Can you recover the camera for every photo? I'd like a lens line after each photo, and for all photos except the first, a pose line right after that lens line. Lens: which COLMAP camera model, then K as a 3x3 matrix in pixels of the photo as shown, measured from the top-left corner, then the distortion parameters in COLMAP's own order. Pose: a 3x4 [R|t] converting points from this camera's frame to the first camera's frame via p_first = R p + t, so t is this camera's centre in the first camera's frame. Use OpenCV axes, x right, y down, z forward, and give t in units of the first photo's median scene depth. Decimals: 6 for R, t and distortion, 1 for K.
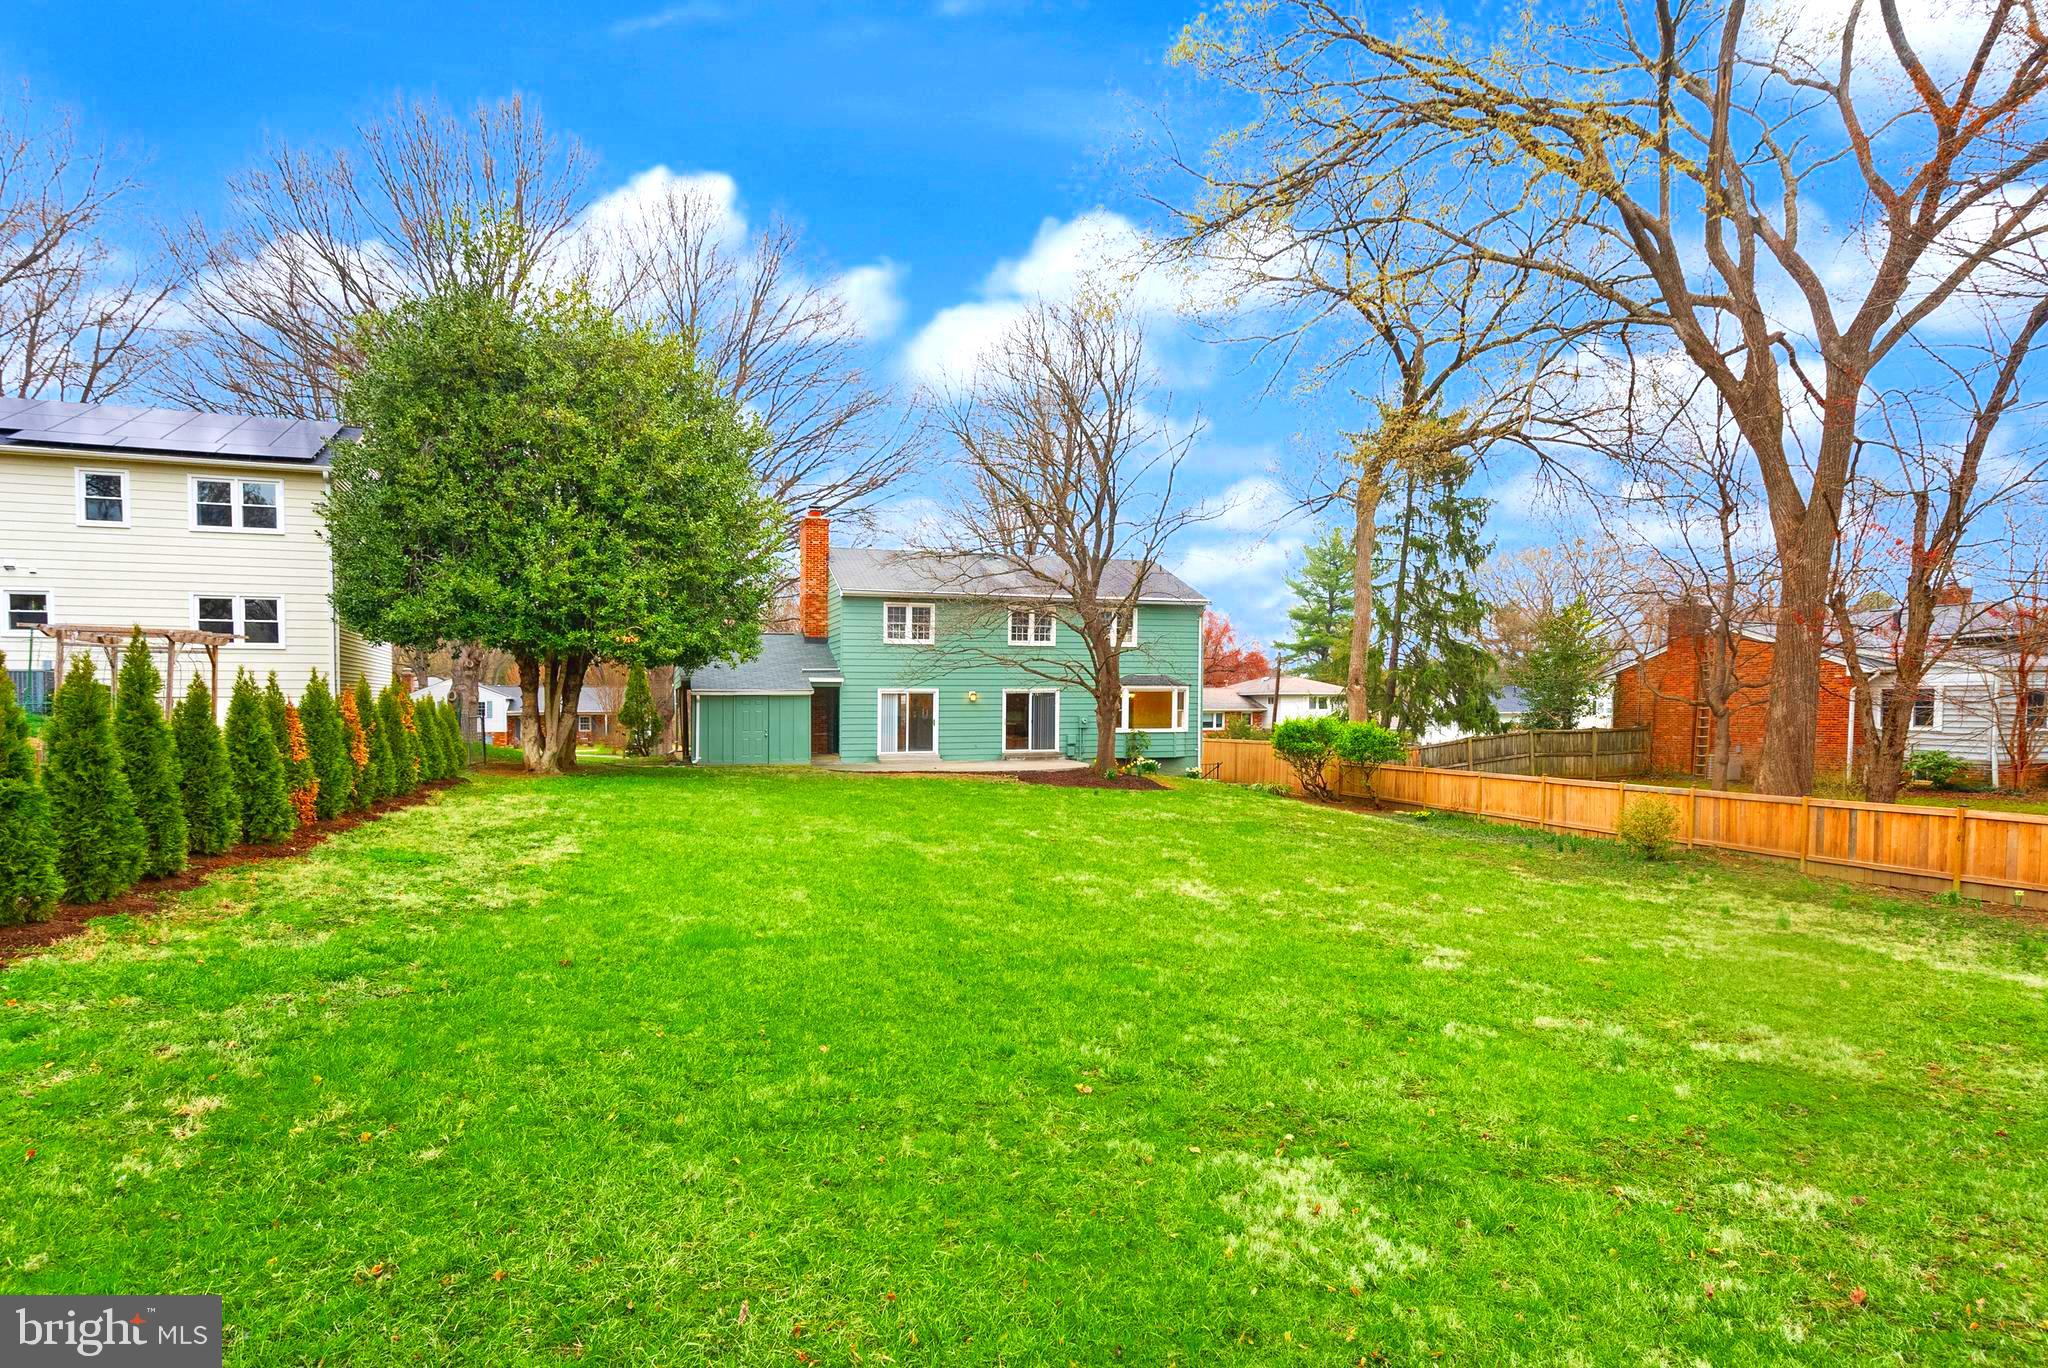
lens RADIAL K [[1164.7, 0, 1023.0], [0, 1164.7, 685.8], [0, 0, 1]] dist [0.000396, 0.000549]
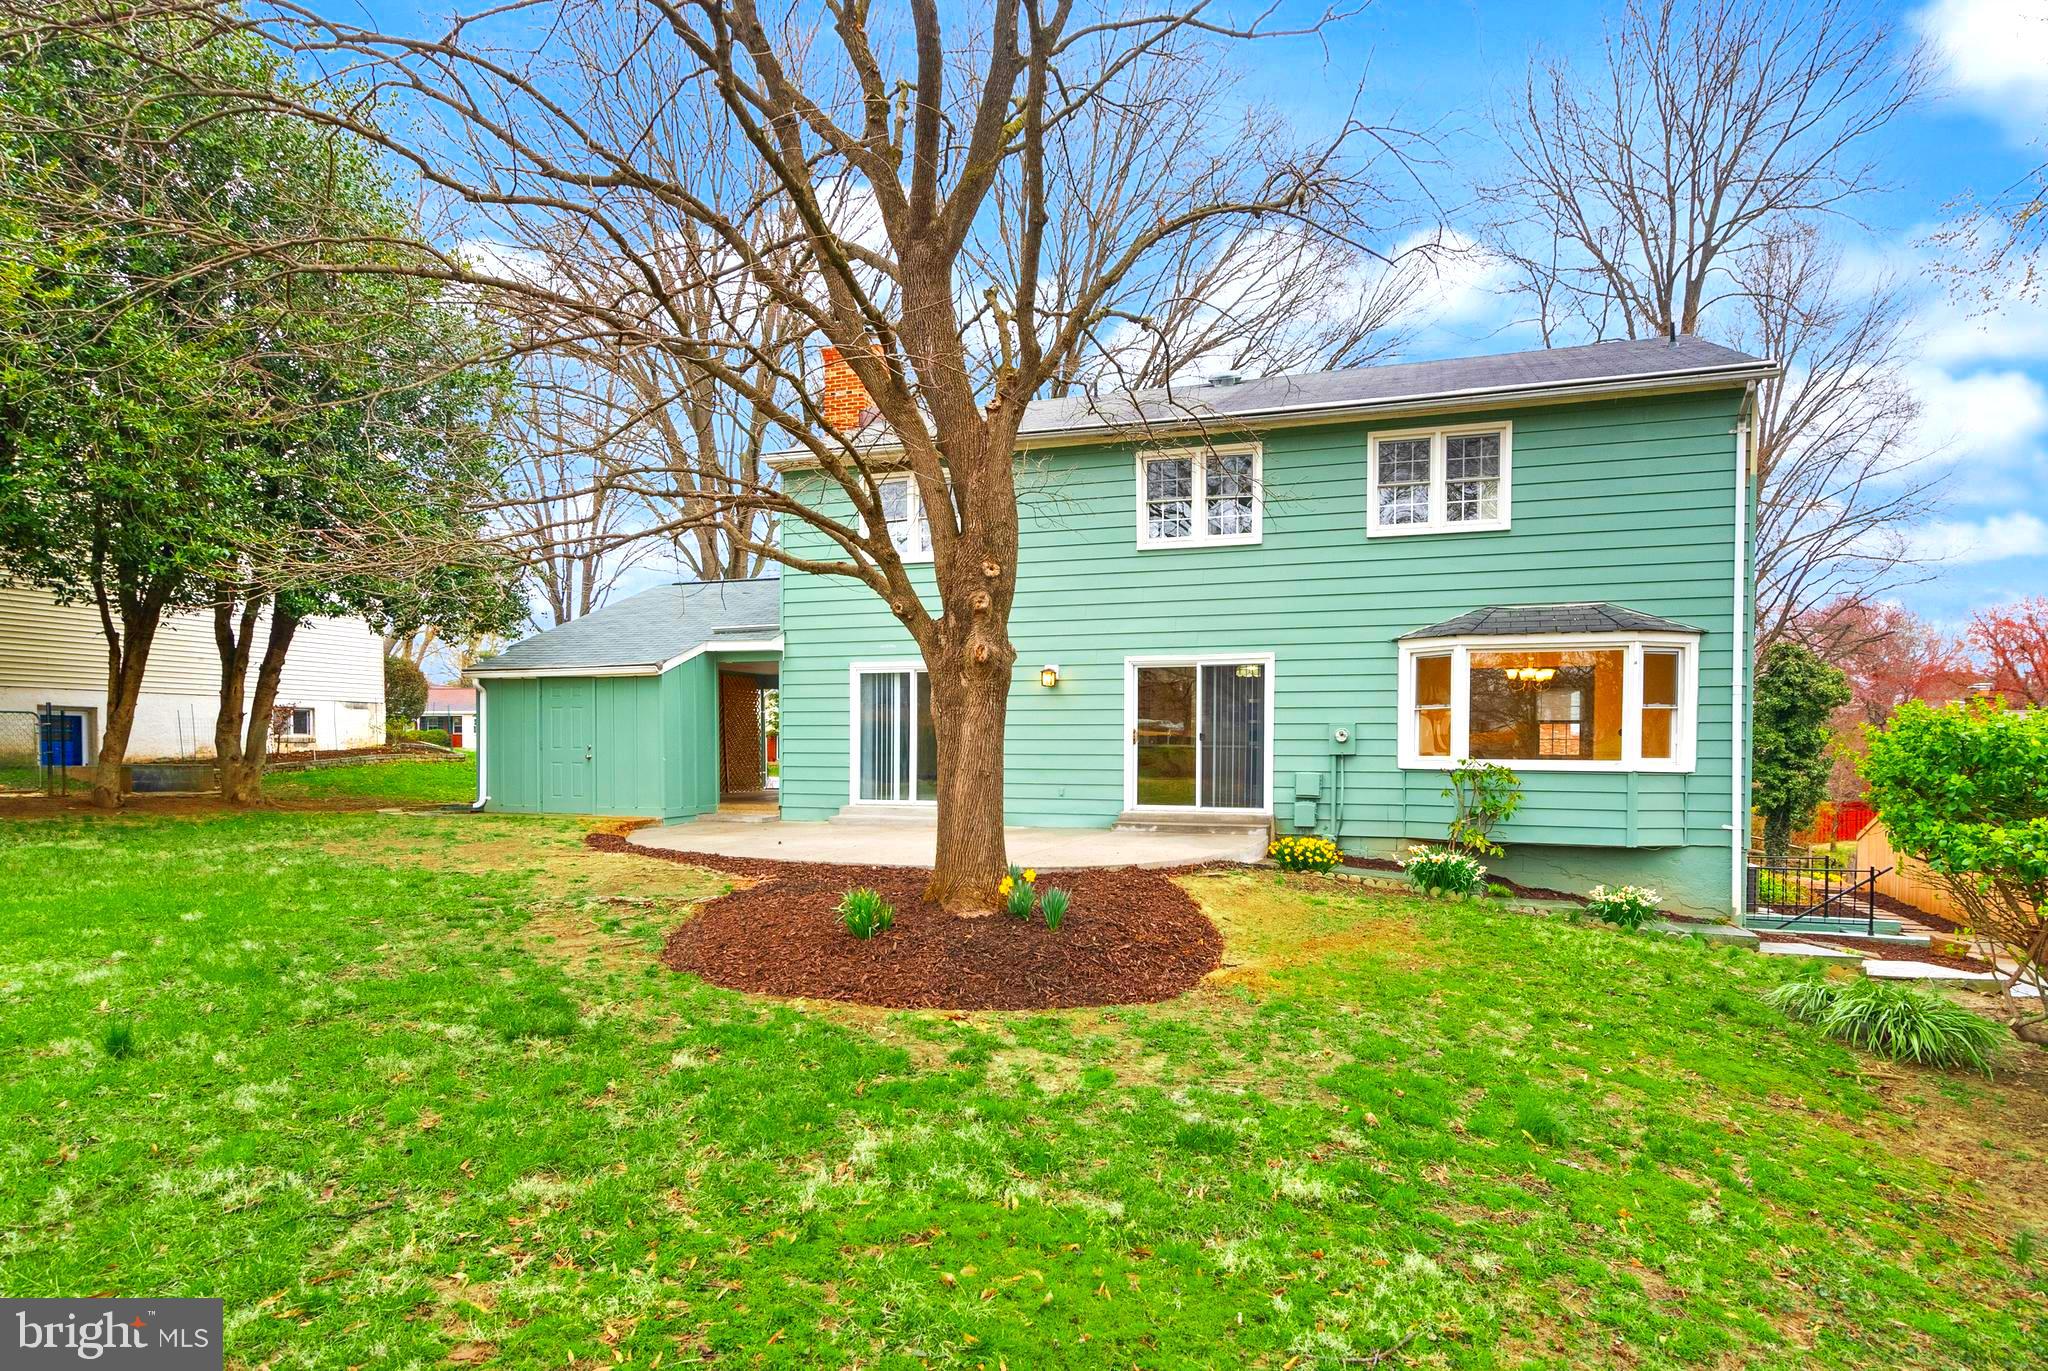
lens RADIAL K [[1164.7, 0, 1095.3], [0, 1164.7, 738.5], [0, 0, 1]] dist [0.000396, 0.000549]
pose [[0.792117, 0.000230, -0.610370, 0.219547], [-0.000115, 1.000000, 0.000227, 0.030754], [0.610370, -0.000110, 0.792117, 0.655150]]
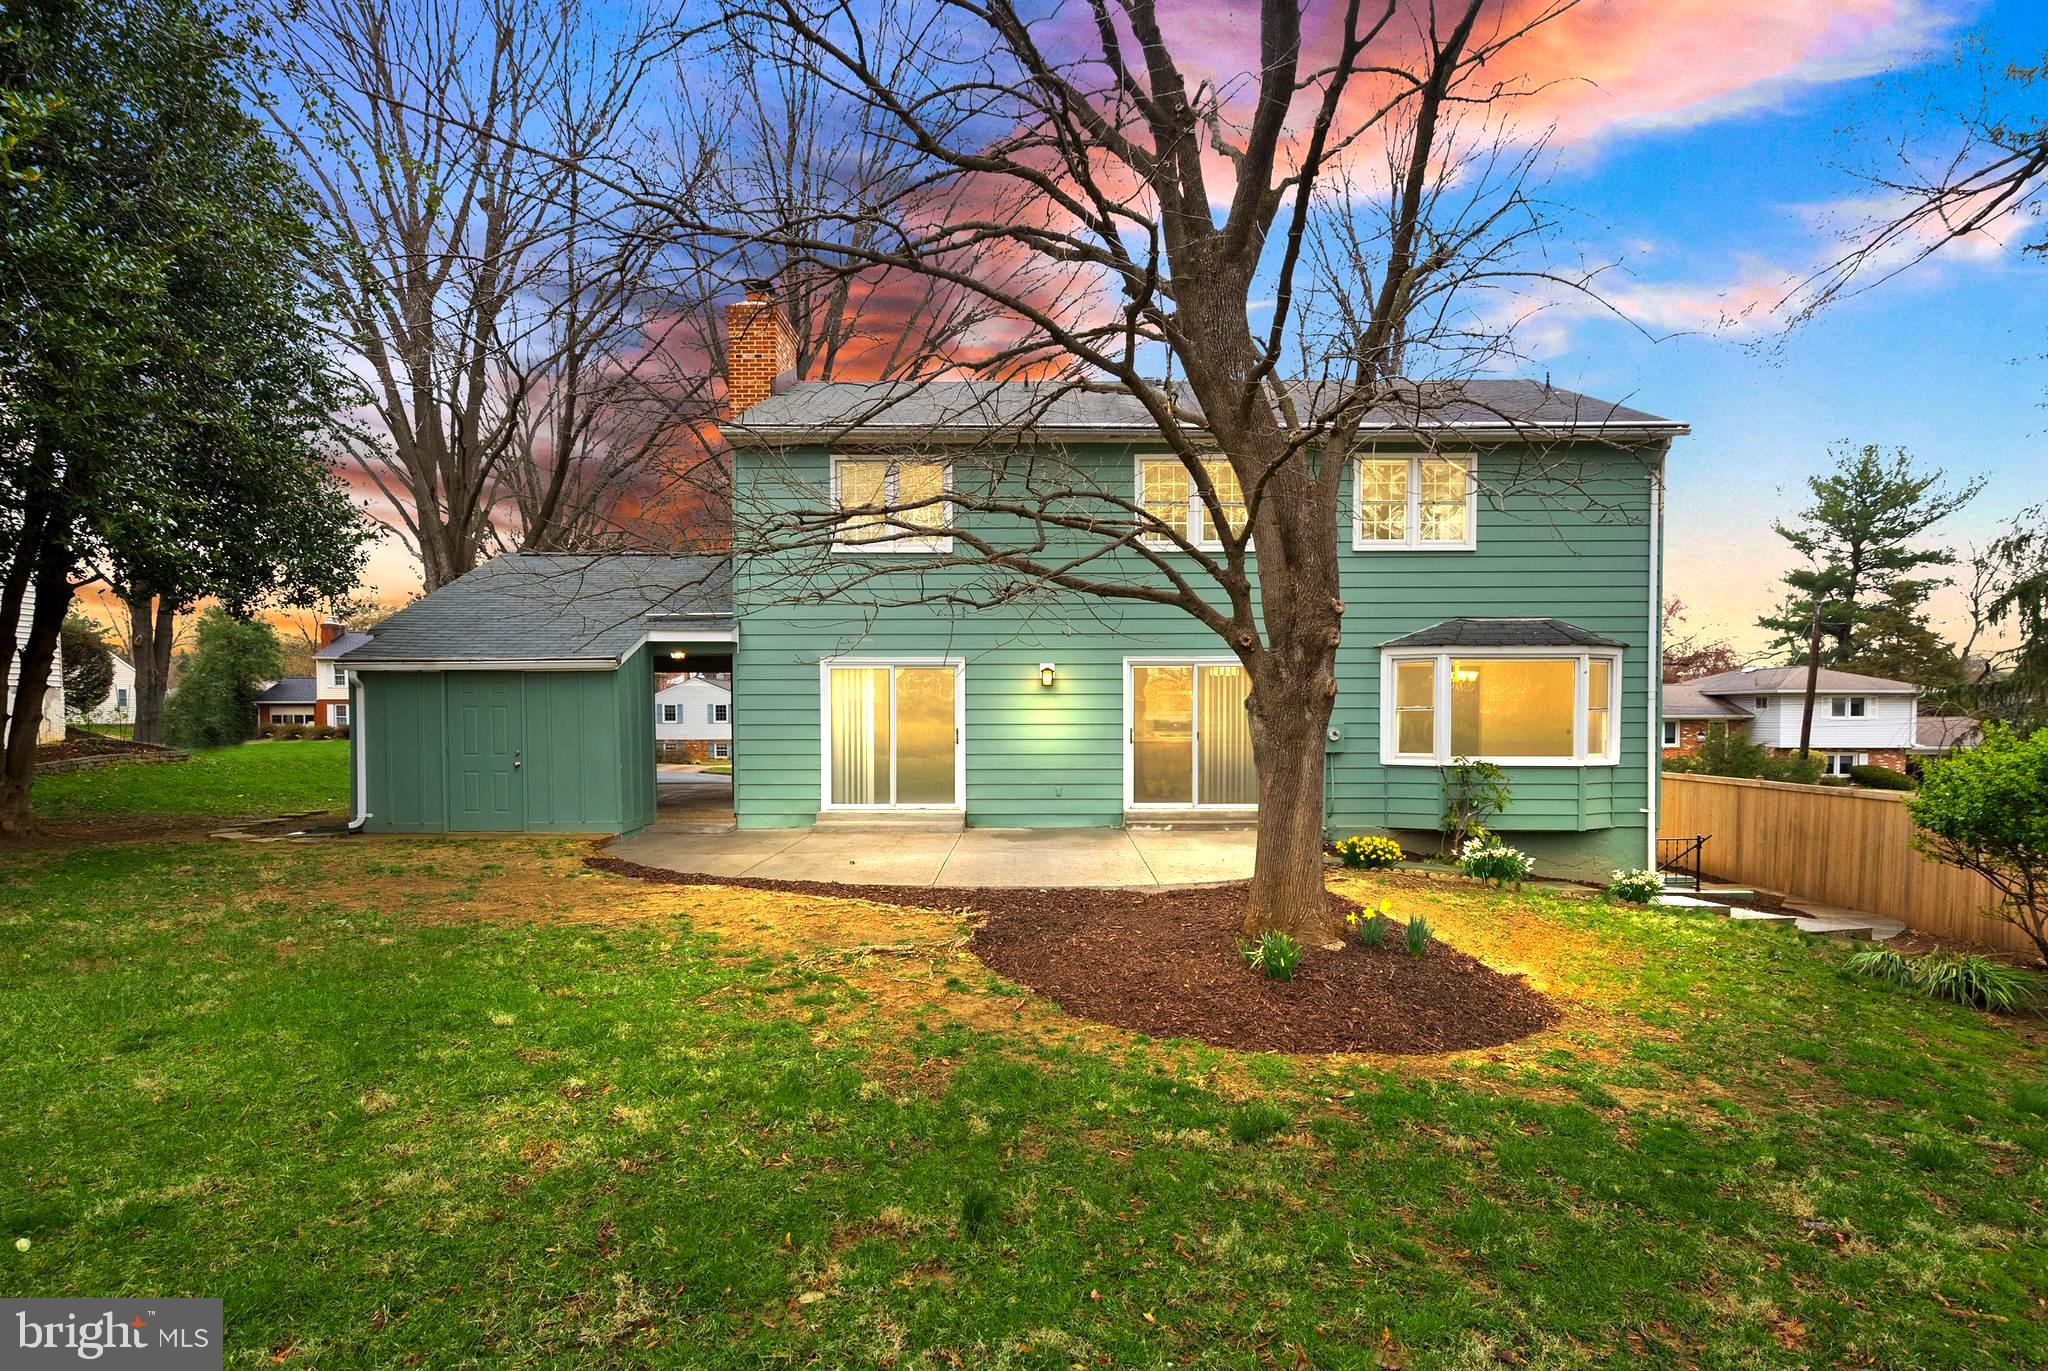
lens RADIAL K [[1164.7, 0, 1032.9], [0, 1164.7, 692.4], [0, 0, 1]] dist [0.000396, 0.000549]
pose [[0.947708, -0.001309, -0.319136, 0.082650], [0.000996, 0.999999, -0.001144, 0.015497], [0.319137, 0.000766, 0.947708, 0.584914]]
